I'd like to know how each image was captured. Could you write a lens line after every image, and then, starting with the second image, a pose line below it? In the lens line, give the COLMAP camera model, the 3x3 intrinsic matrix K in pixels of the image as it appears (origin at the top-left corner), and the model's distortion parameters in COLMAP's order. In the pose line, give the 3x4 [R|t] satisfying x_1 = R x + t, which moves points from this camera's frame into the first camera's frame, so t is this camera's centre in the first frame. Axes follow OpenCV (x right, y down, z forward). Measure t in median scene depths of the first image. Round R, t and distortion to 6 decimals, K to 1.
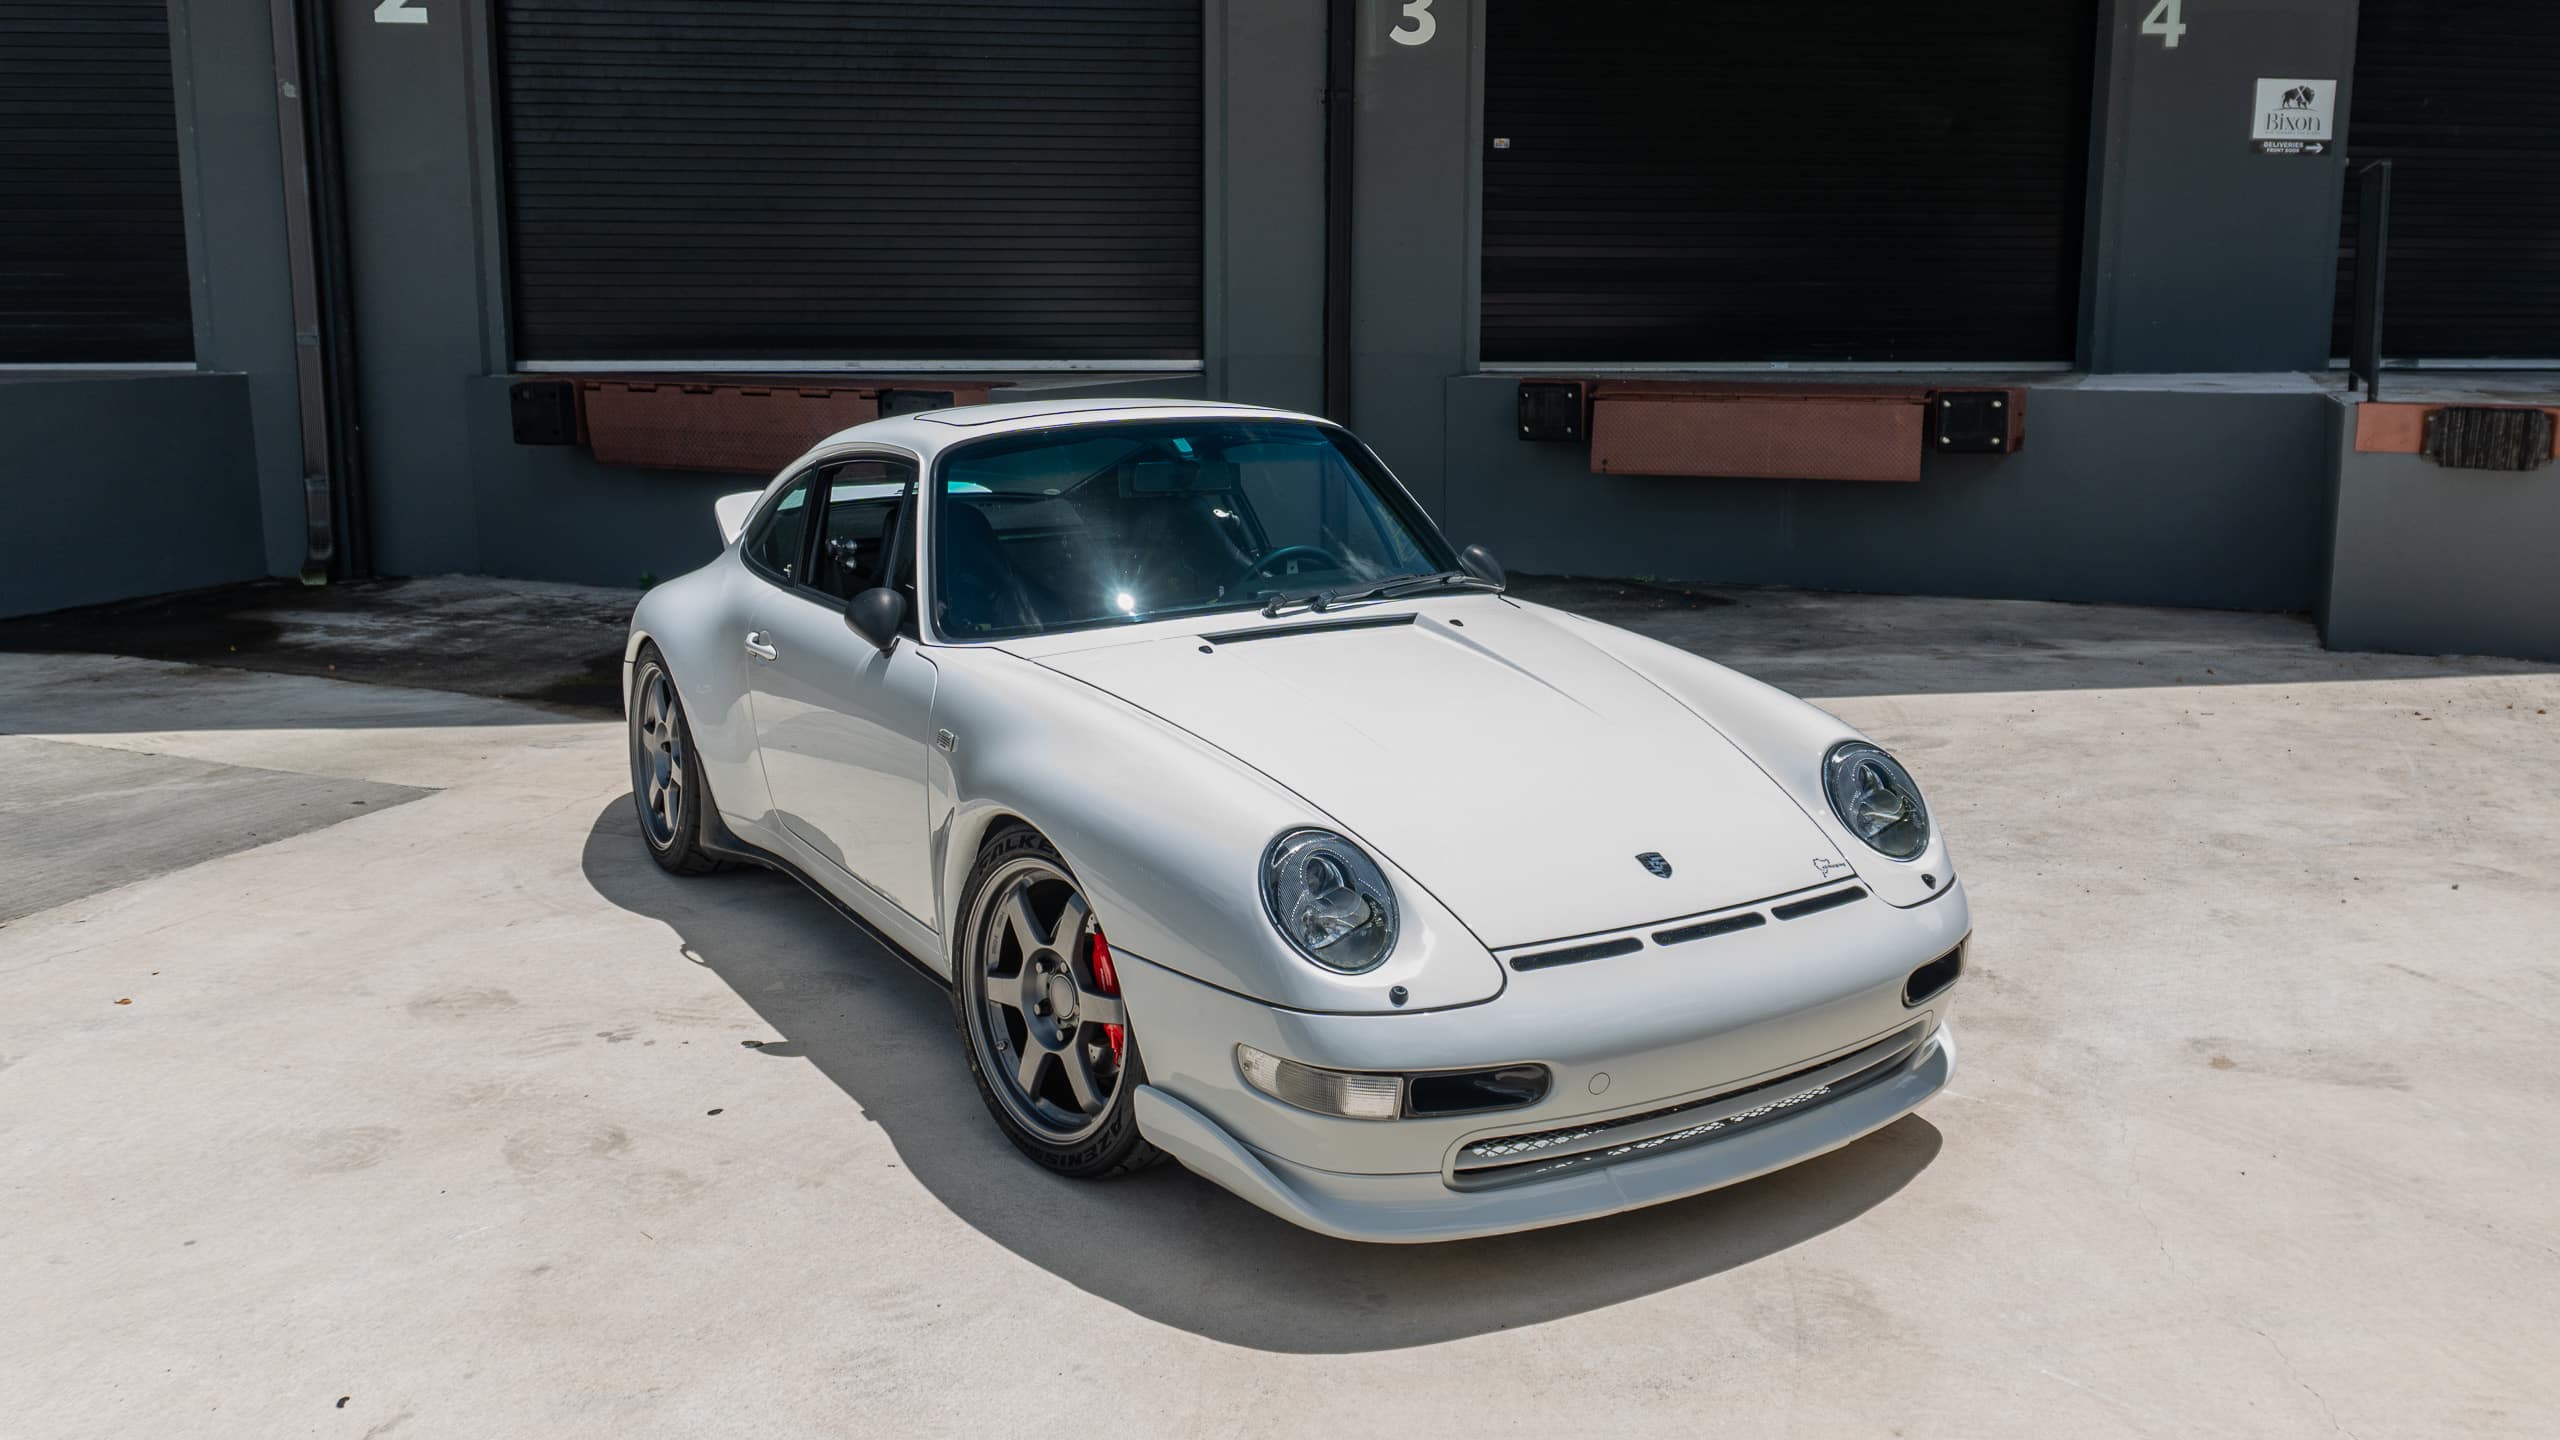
lens RADIAL K [[2155.4, 0, 1312.3], [0, 2155.4, 648.2], [0, 0, 1]] dist [-0.023624, 0.001724]
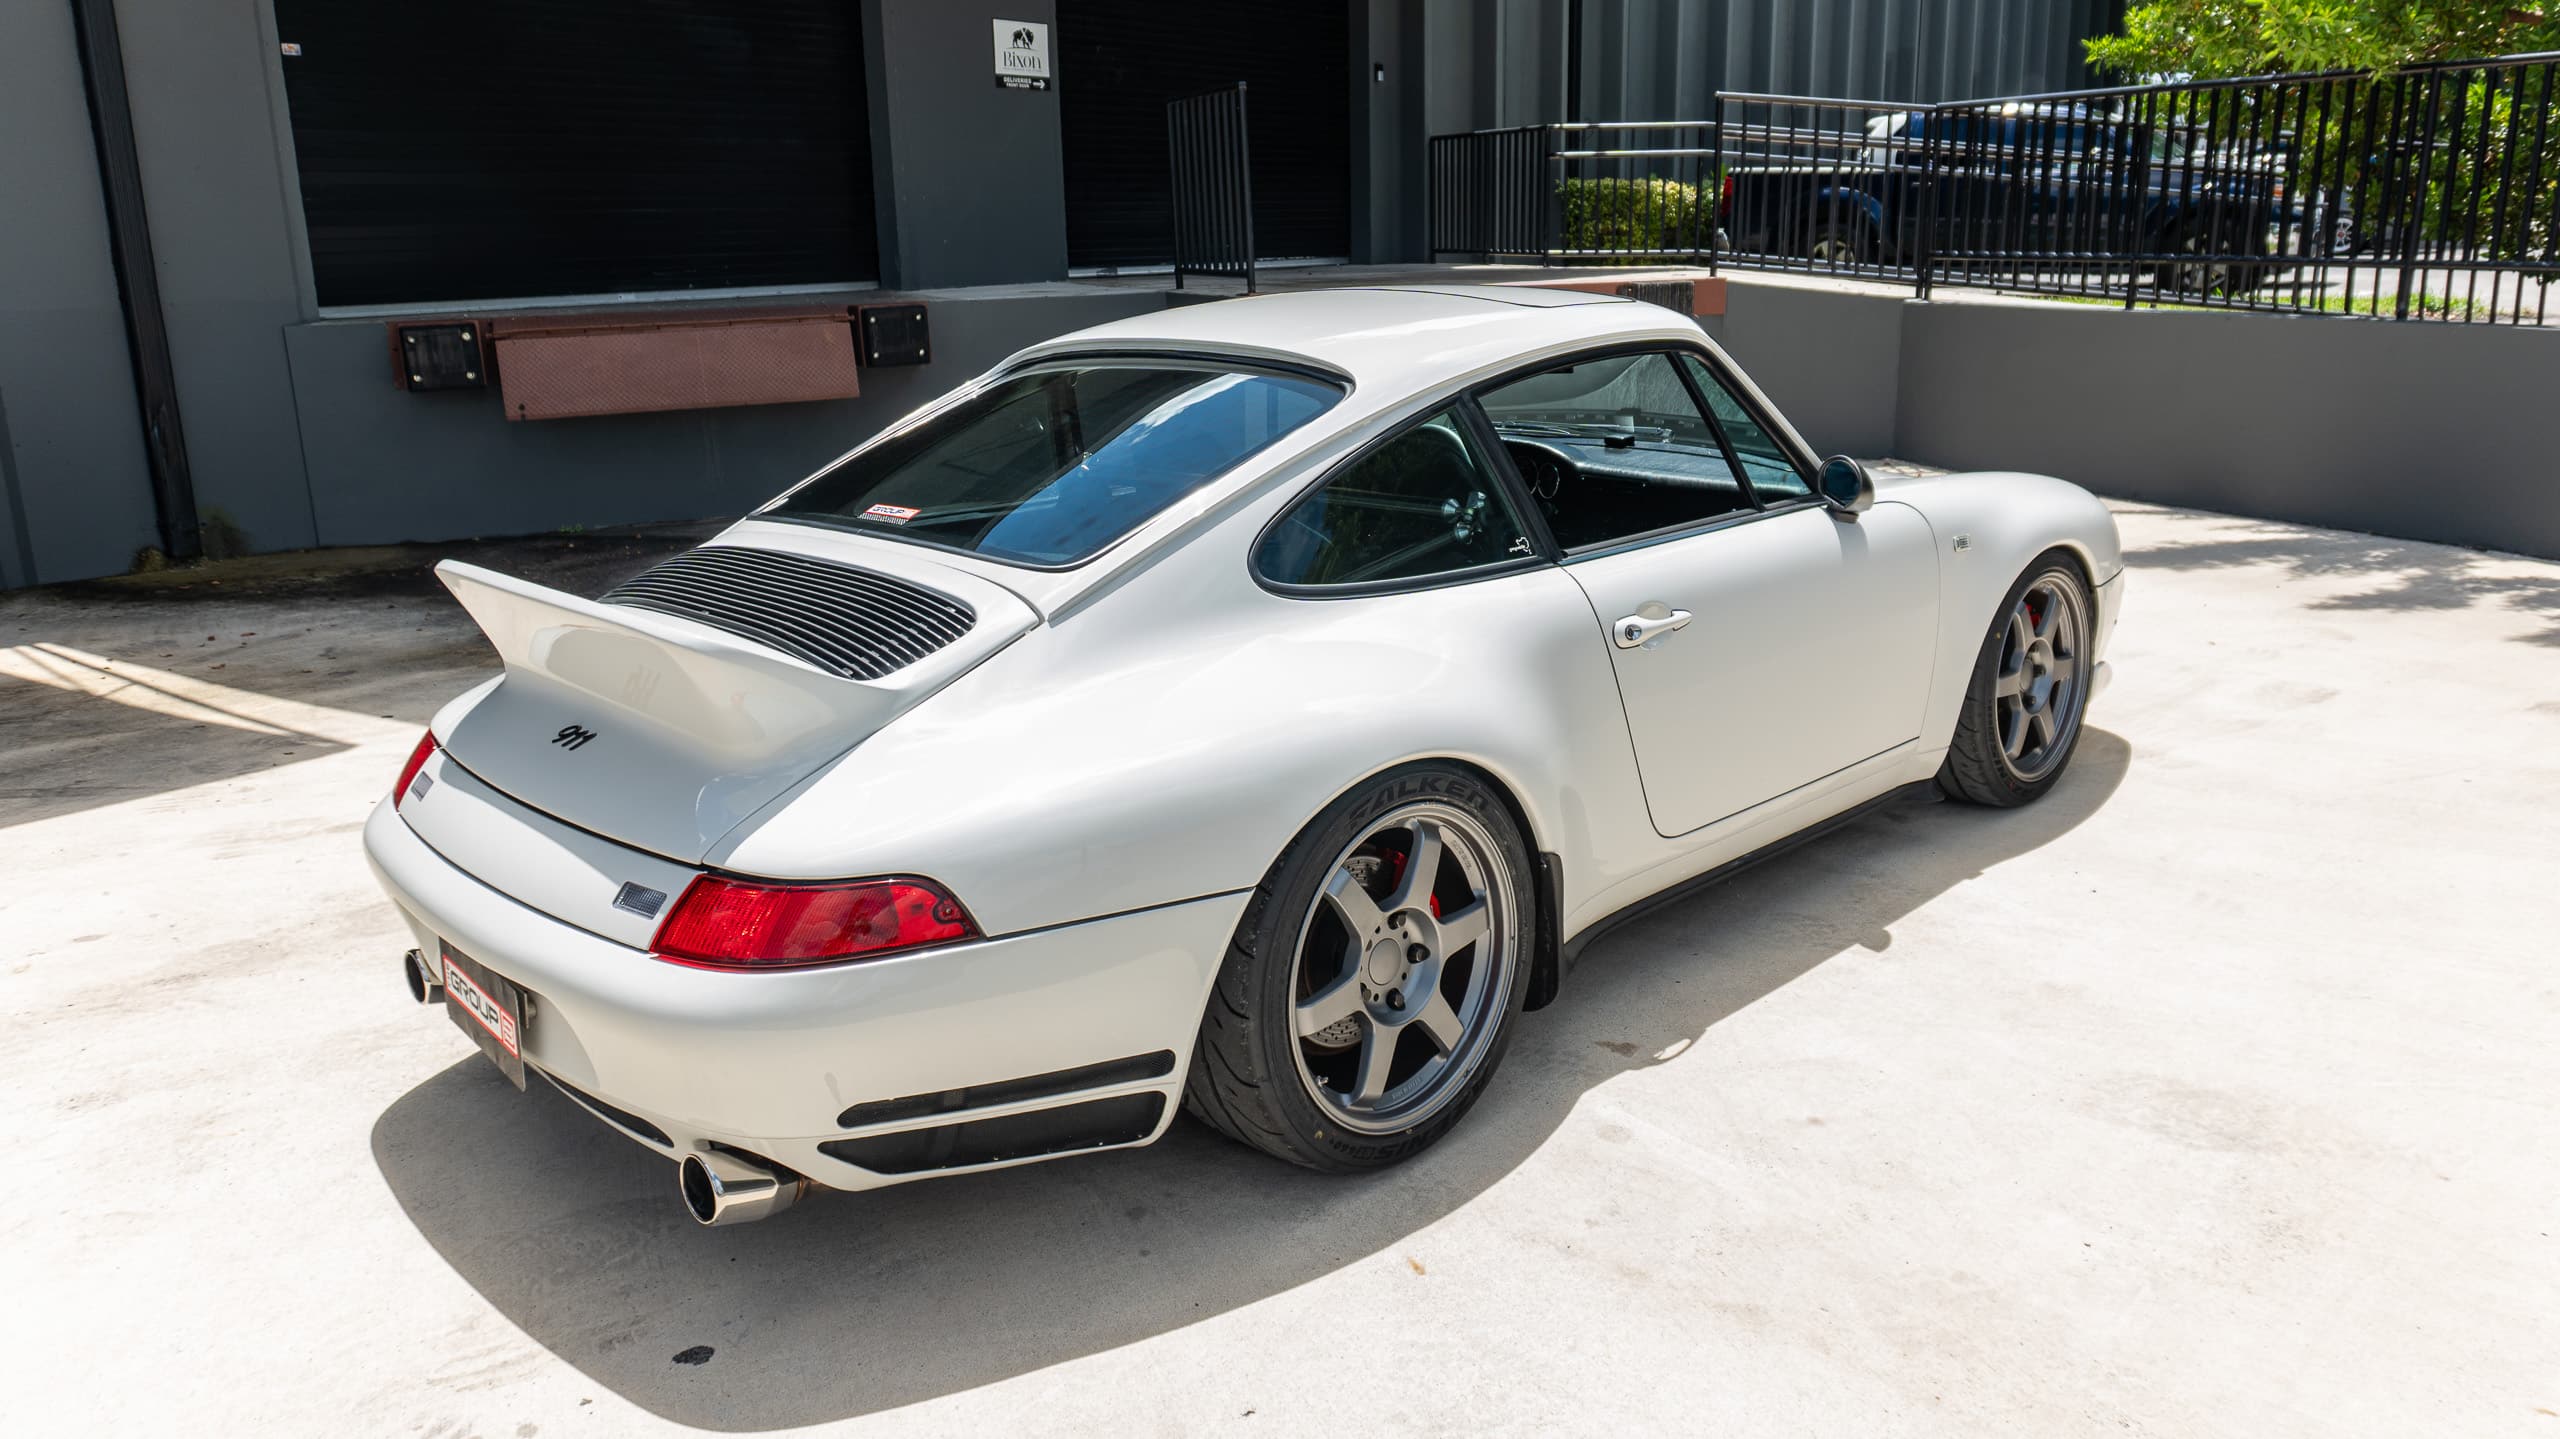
lens RADIAL K [[1831.6, 0, 1362.2], [0, 1831.6, 735.6], [0, 0, 1]] dist [-0.030904, 0.001133]
pose [[0.687565, -0.209204, 0.695333, -0.186096], [0.140397, 0.977829, 0.155369, -0.019658], [-0.712421, -0.009204, 0.701692, 0.198870]]
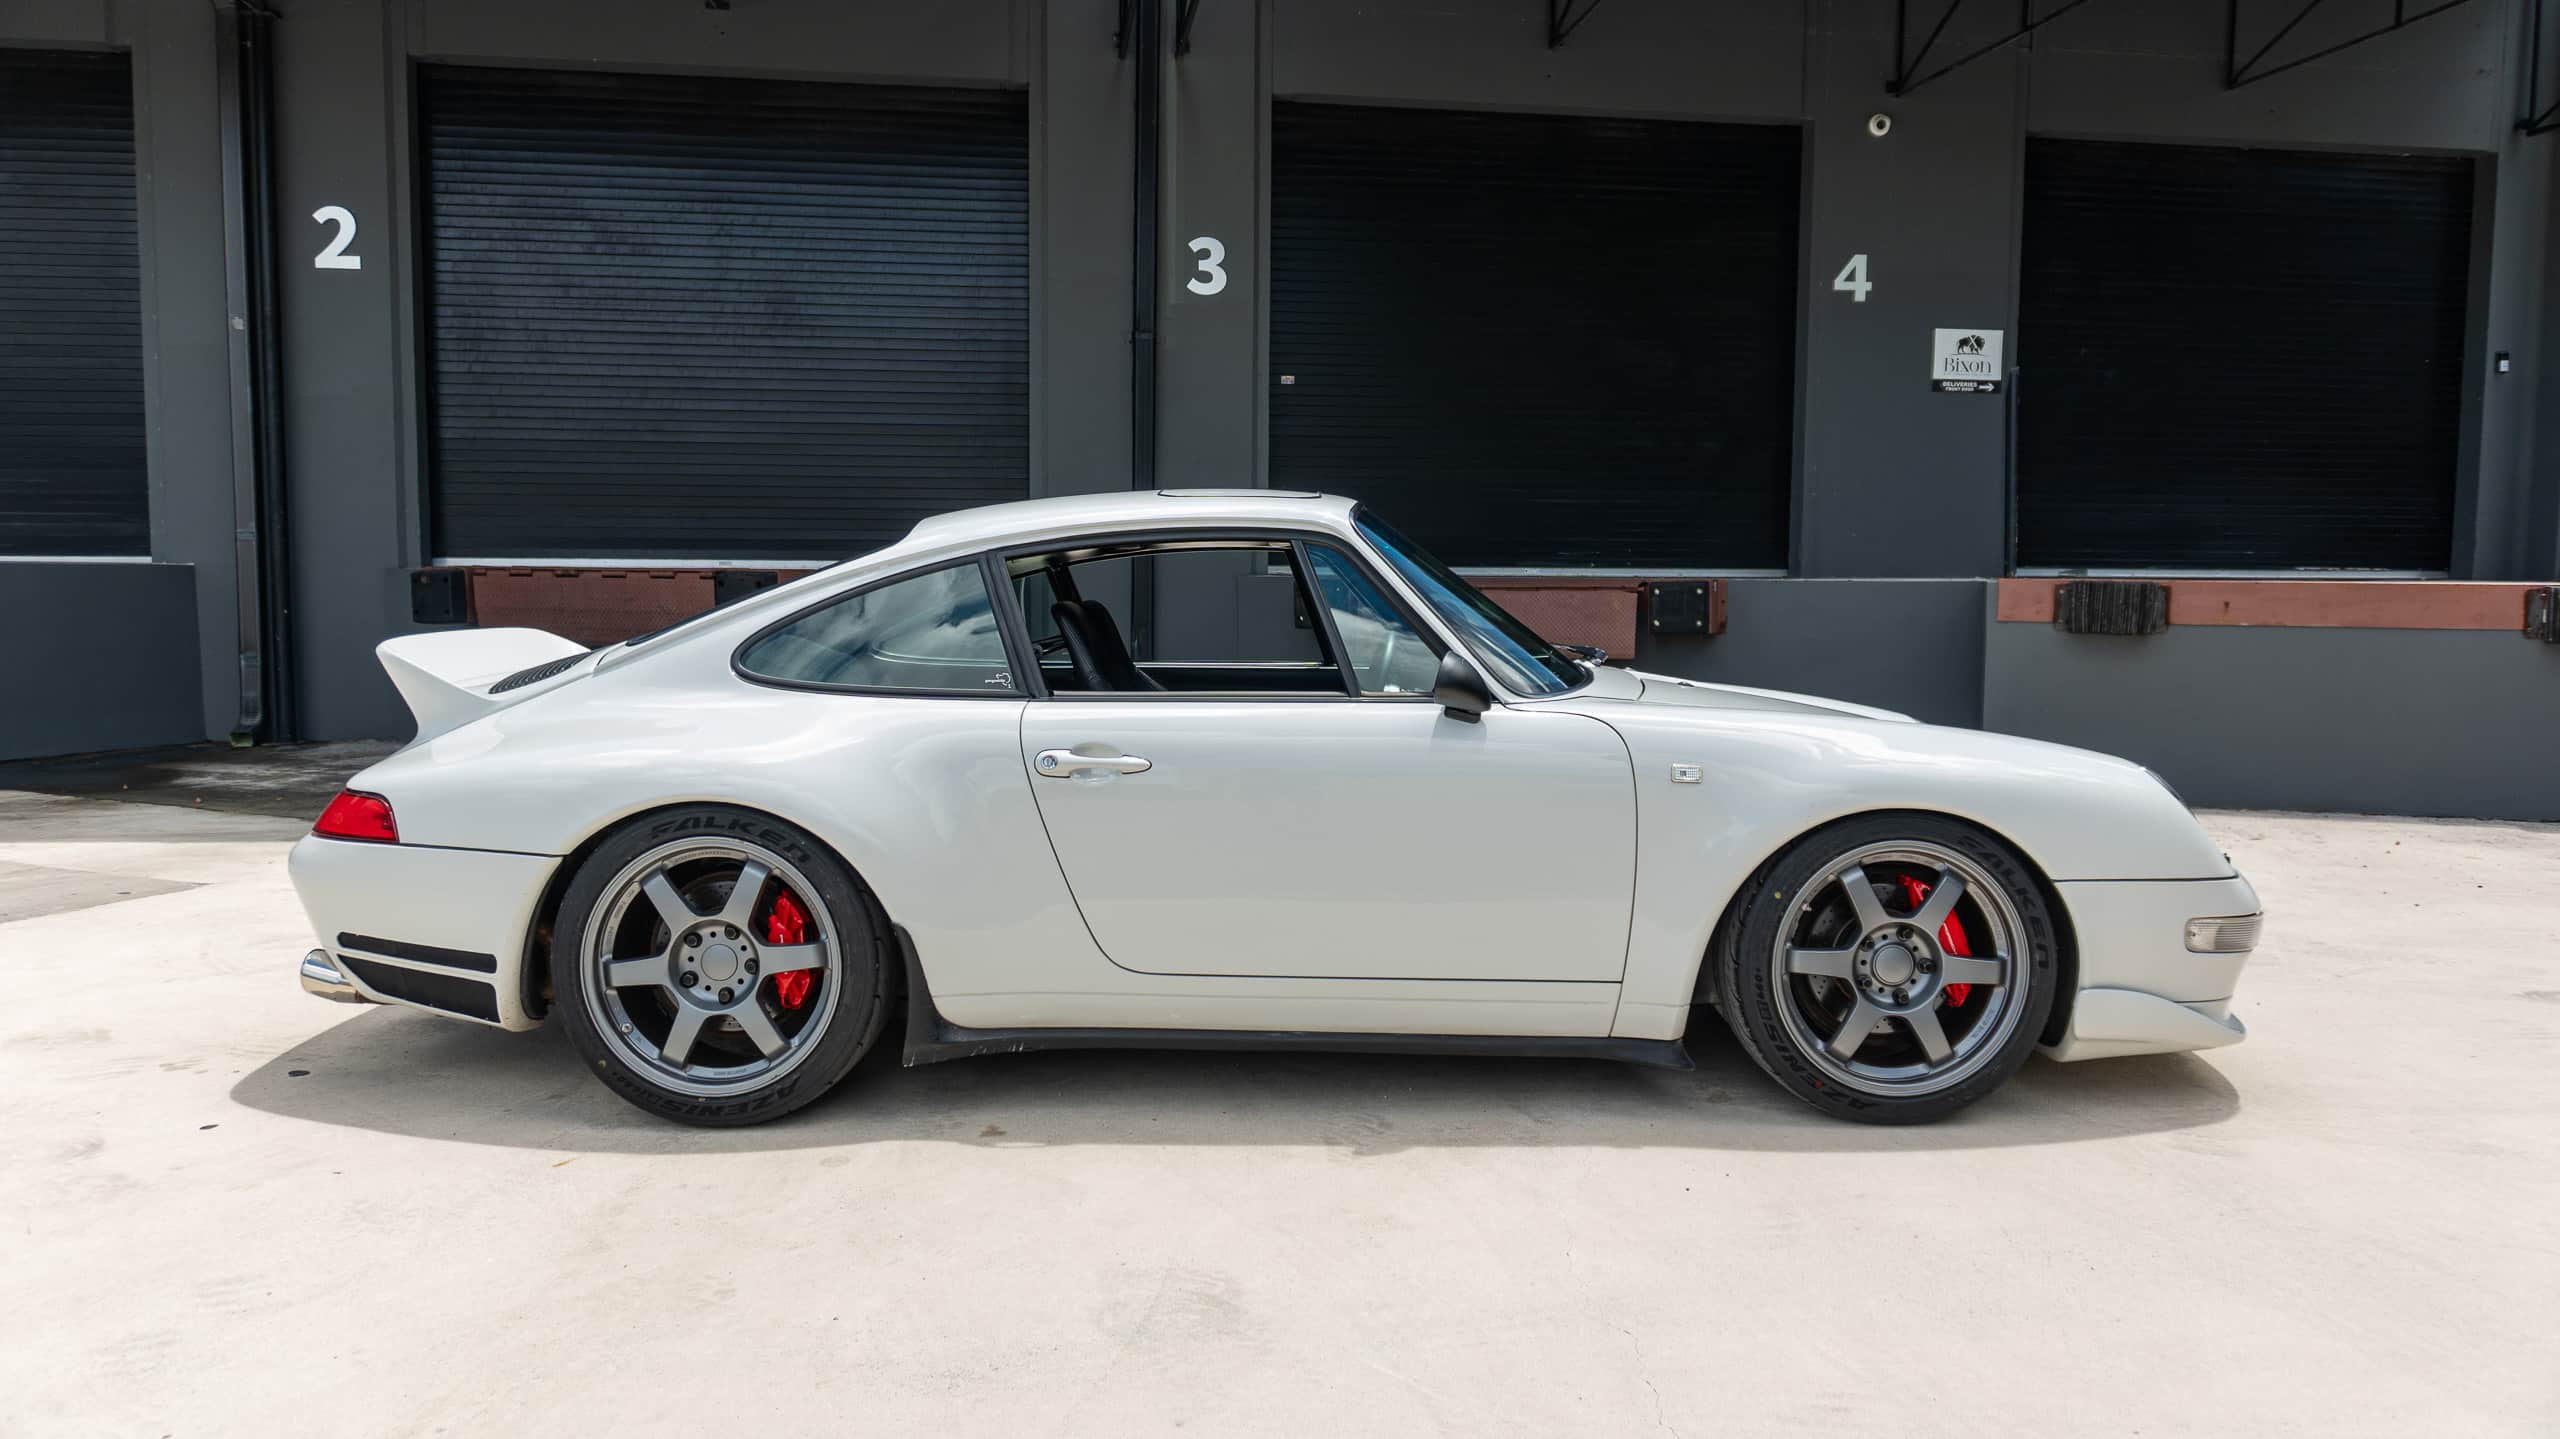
lens RADIAL K [[1779.1, 0, 1260.5], [0, 1779.1, 708.4], [0, 0, 1]] dist [-0.018432, -0.004380]
pose [[0.999990, 0.003024, -0.003151, 0.081372], [-0.003298, 0.995856, -0.090881, 0.033566], [0.002863, 0.090890, 0.995857, 0.054718]]
